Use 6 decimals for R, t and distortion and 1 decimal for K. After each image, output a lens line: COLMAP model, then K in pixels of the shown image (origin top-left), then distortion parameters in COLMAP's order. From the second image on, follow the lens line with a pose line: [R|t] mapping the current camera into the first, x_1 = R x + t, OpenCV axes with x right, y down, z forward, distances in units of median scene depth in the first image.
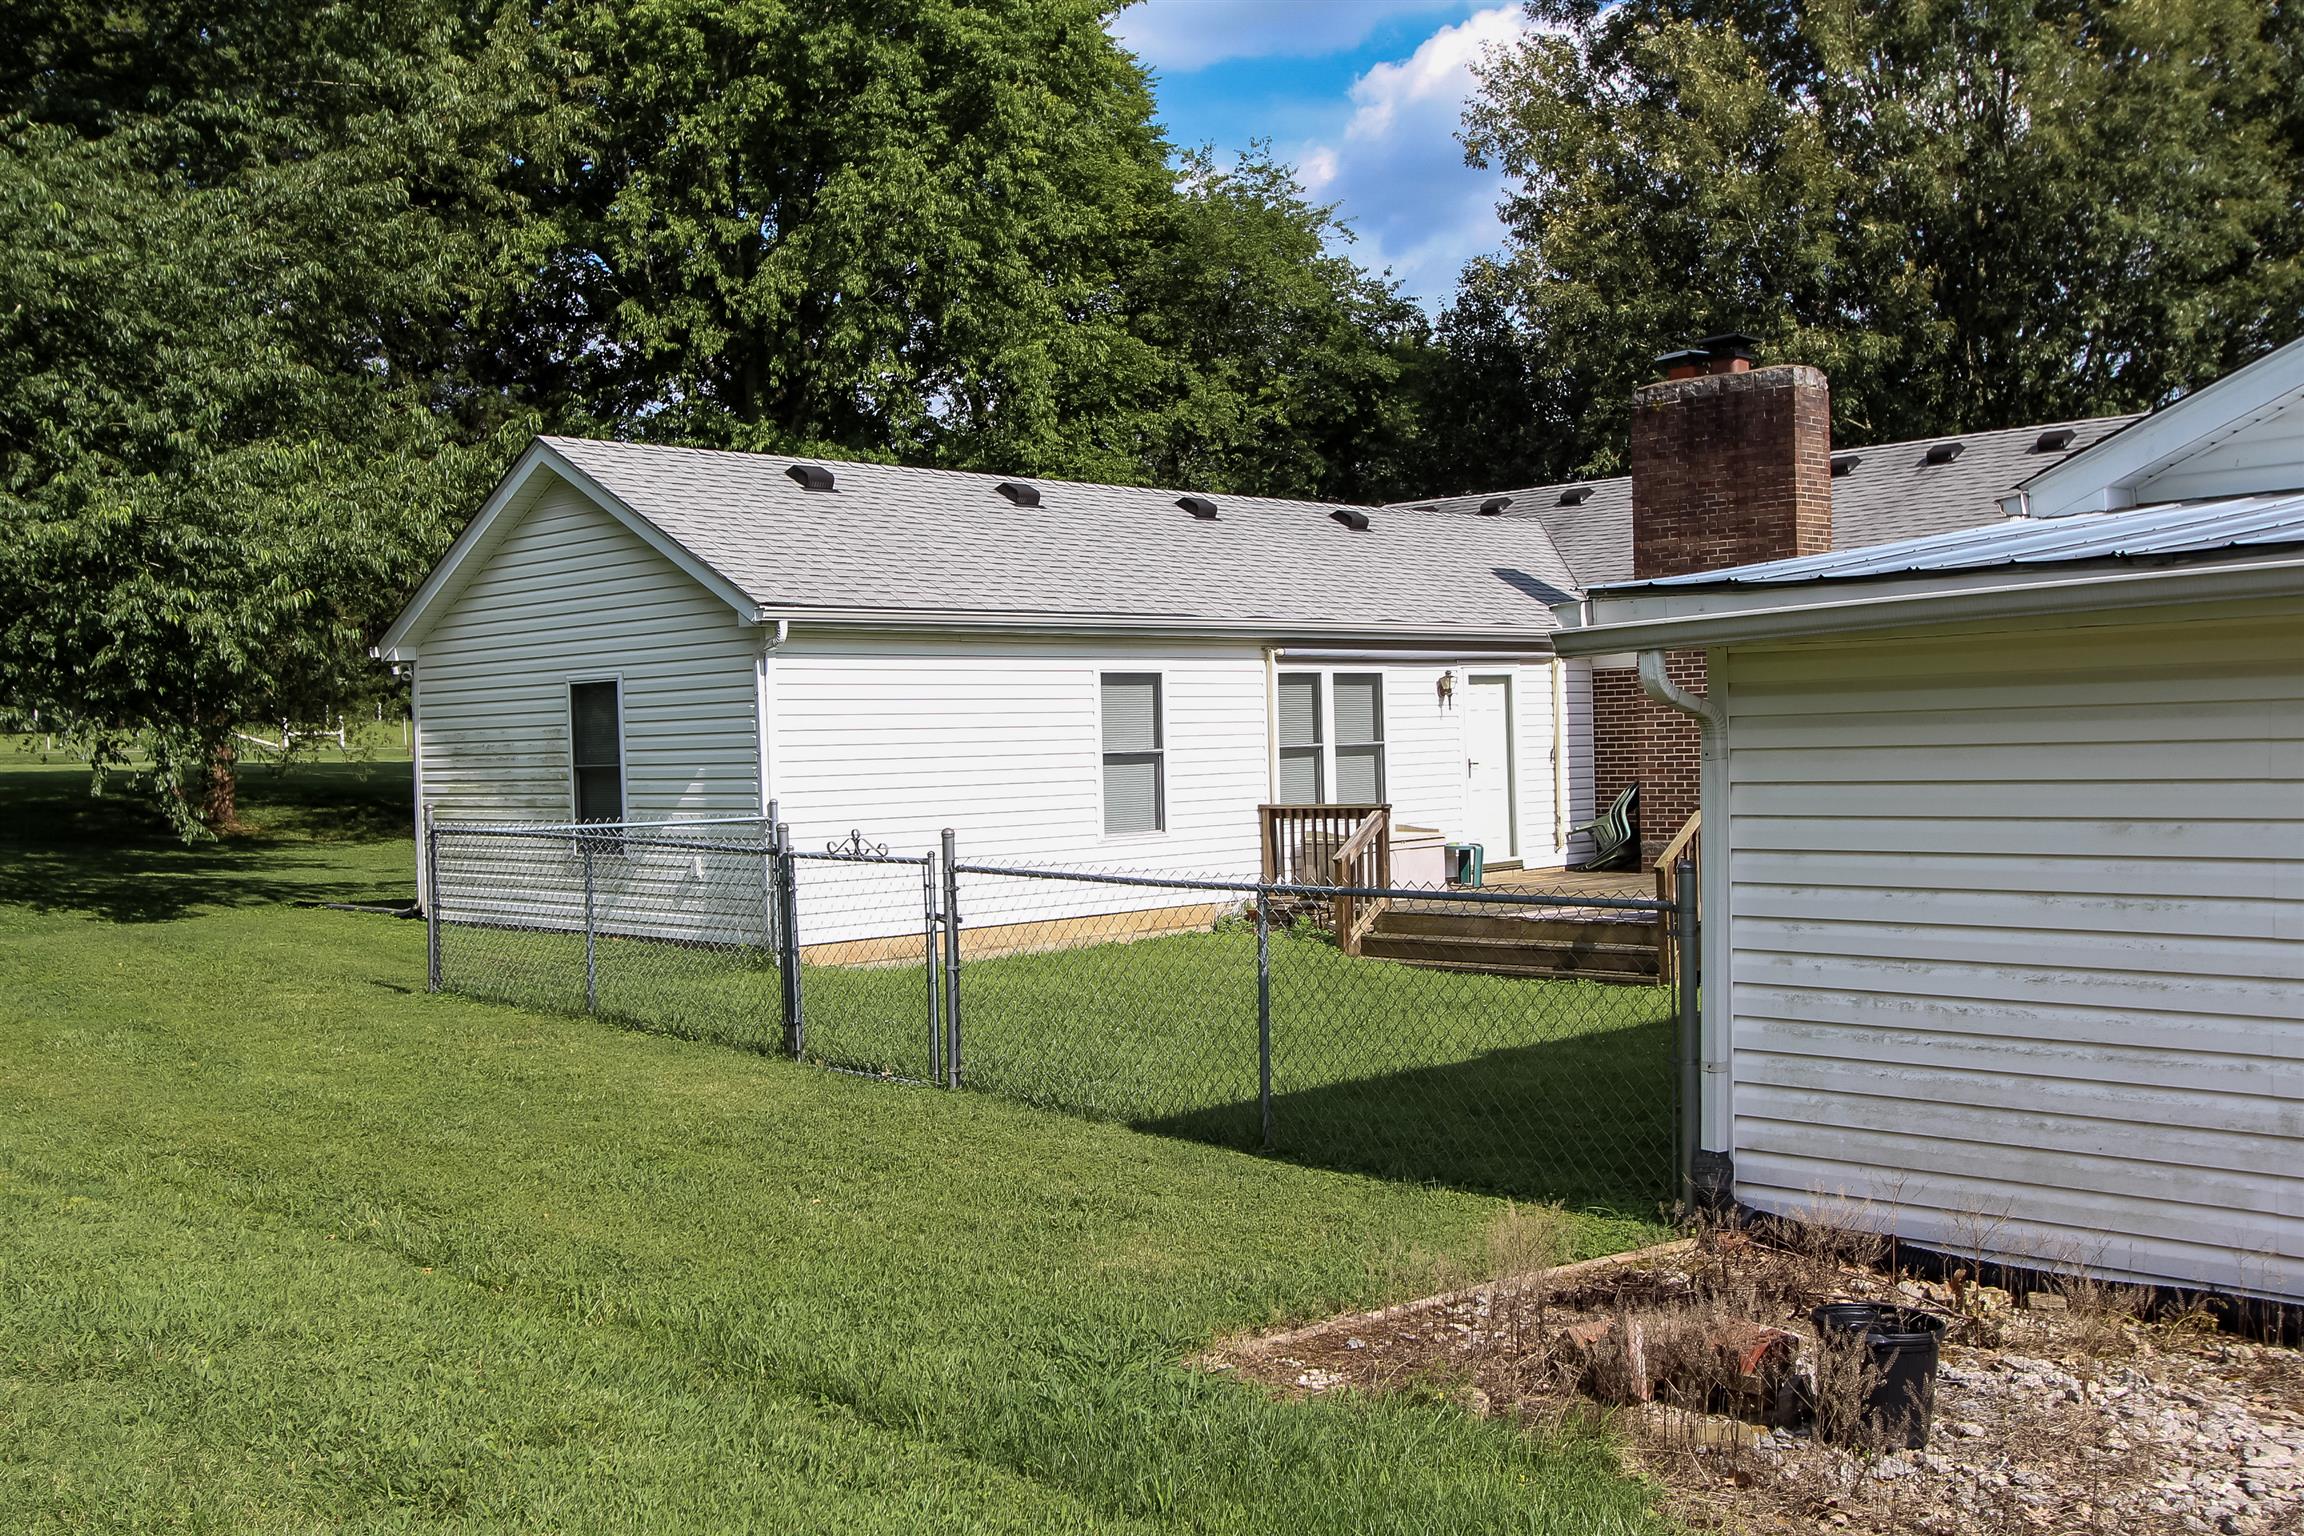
lens RADIAL K [[2247.6, 0, 1151.4], [0, 2247.6, 770.5], [0, 0, 1]] dist [0.001512, 0.000000]
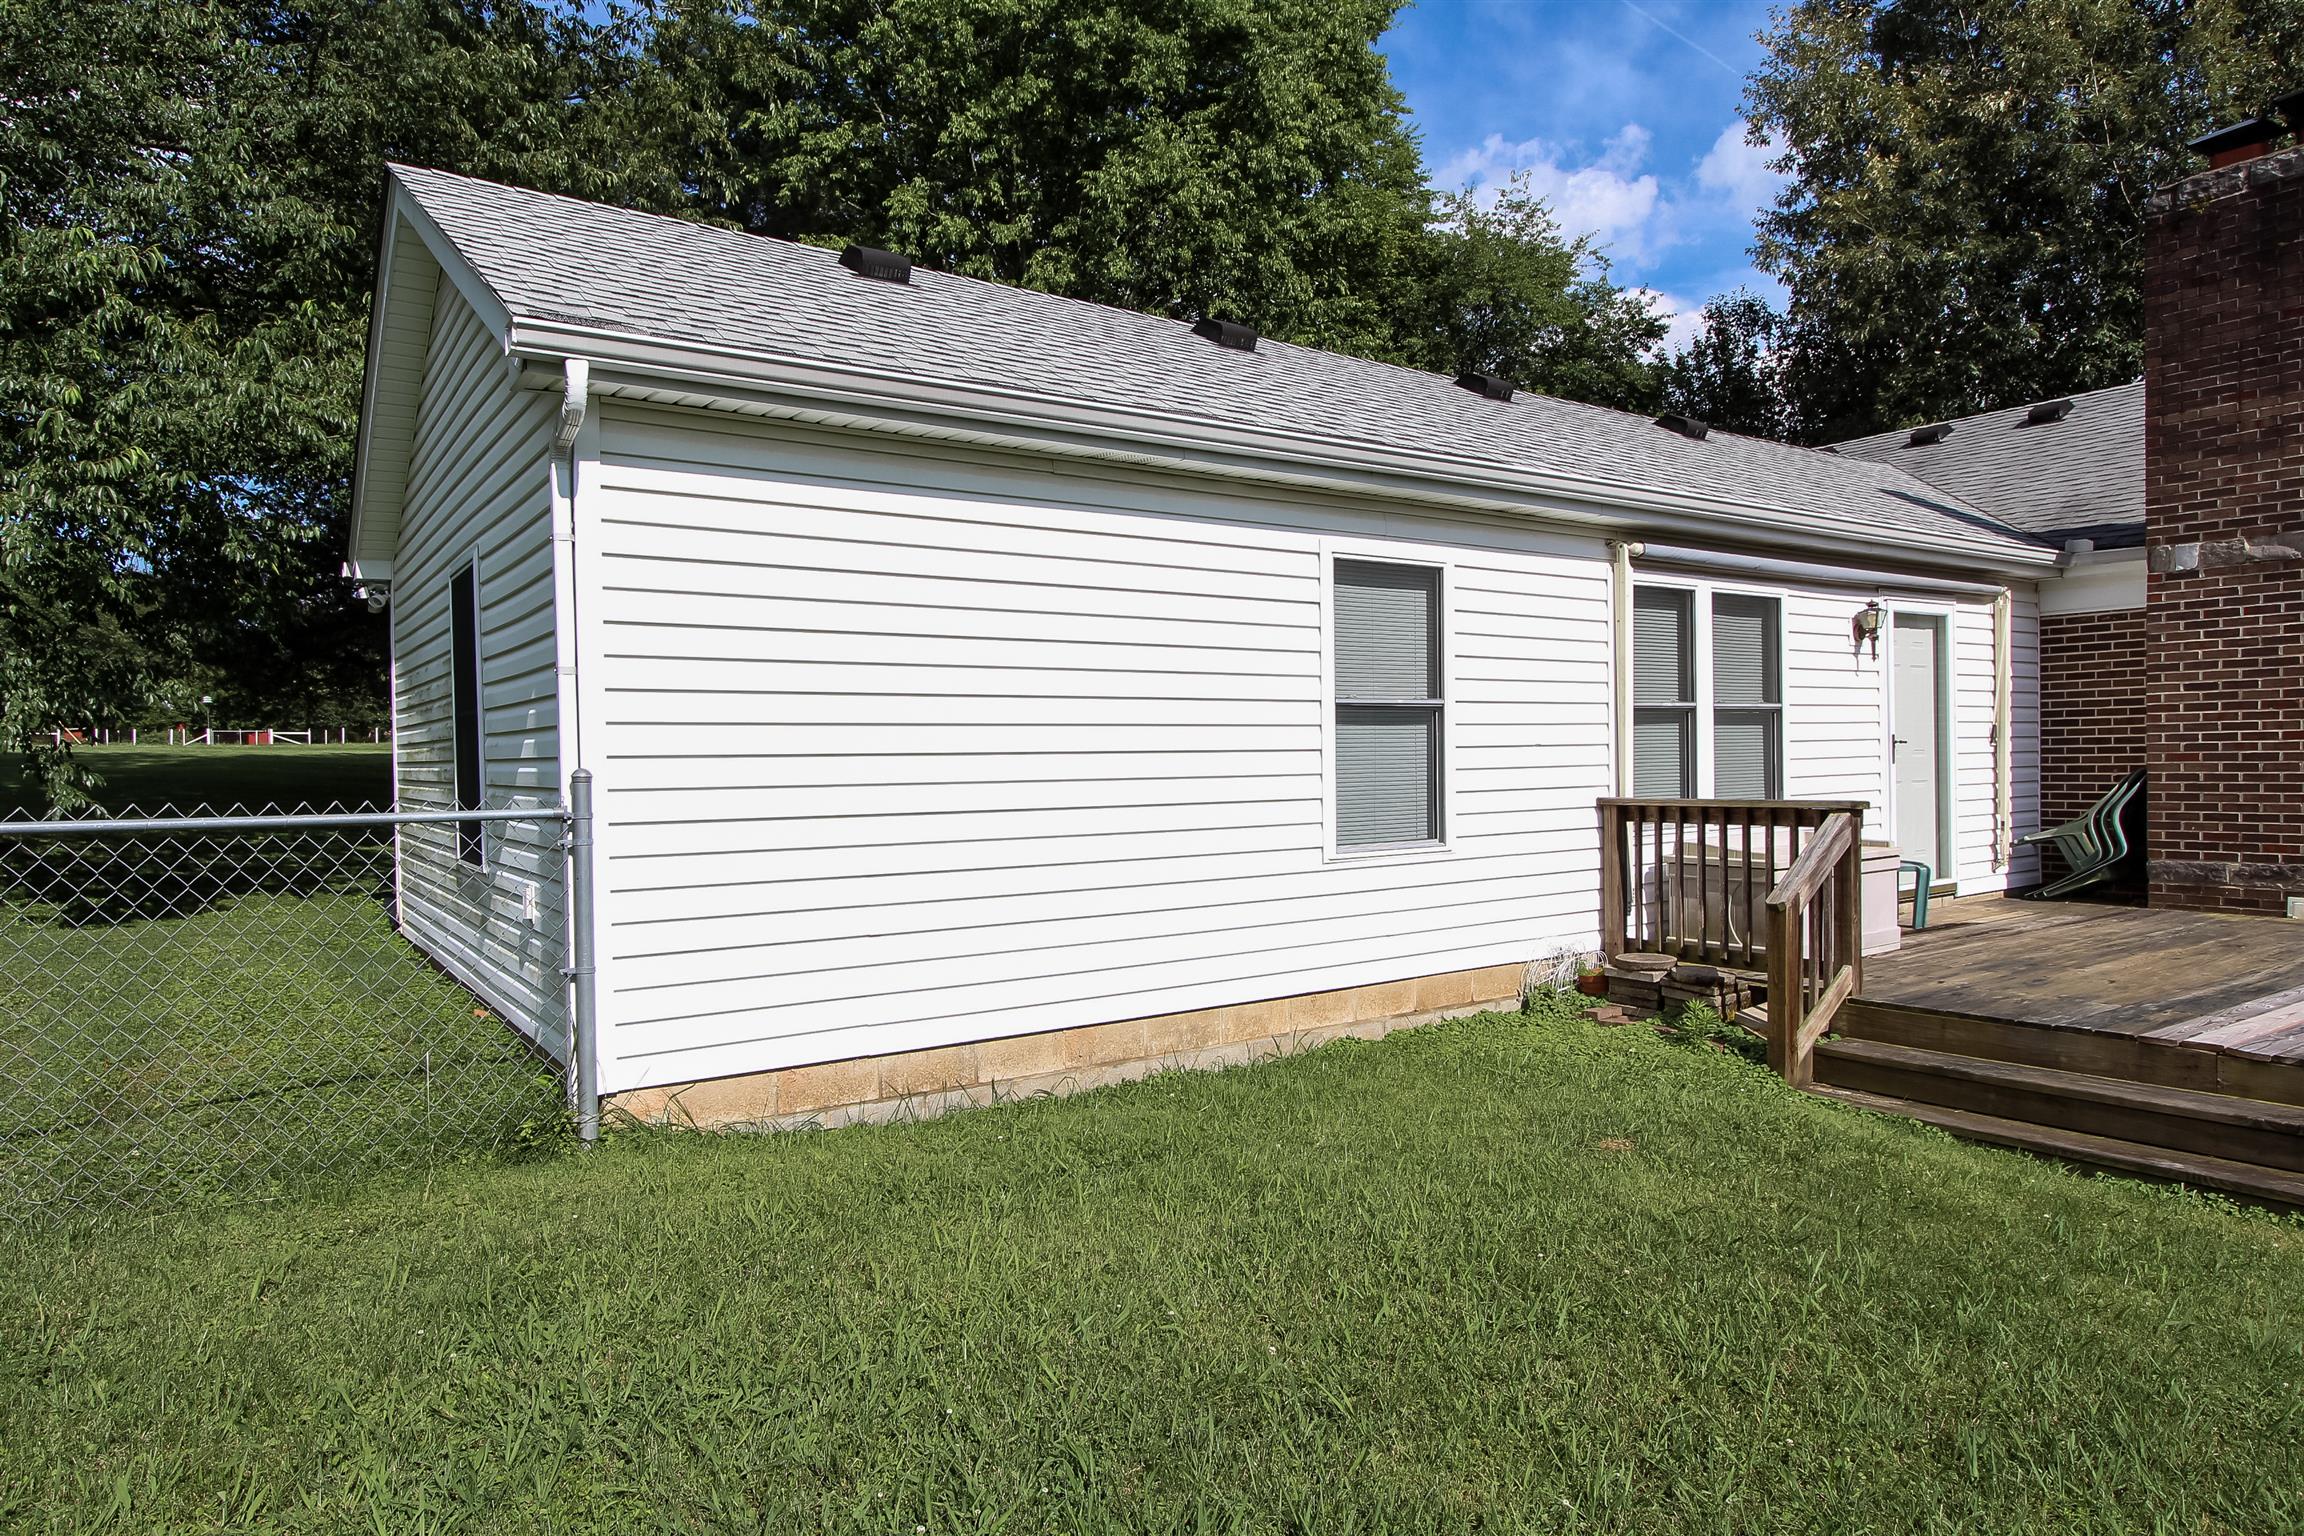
lens RADIAL K [[1393.0, 0, 1161.3], [0, 1393.0, 777.0], [0, 0, 1]] dist [0.002208, -0.000663]
pose [[0.985191, 0.014841, -0.170817, -0.004156], [-0.013896, 0.999881, 0.006726, 0.007786], [0.170896, -0.004253, 0.985280, 0.560594]]
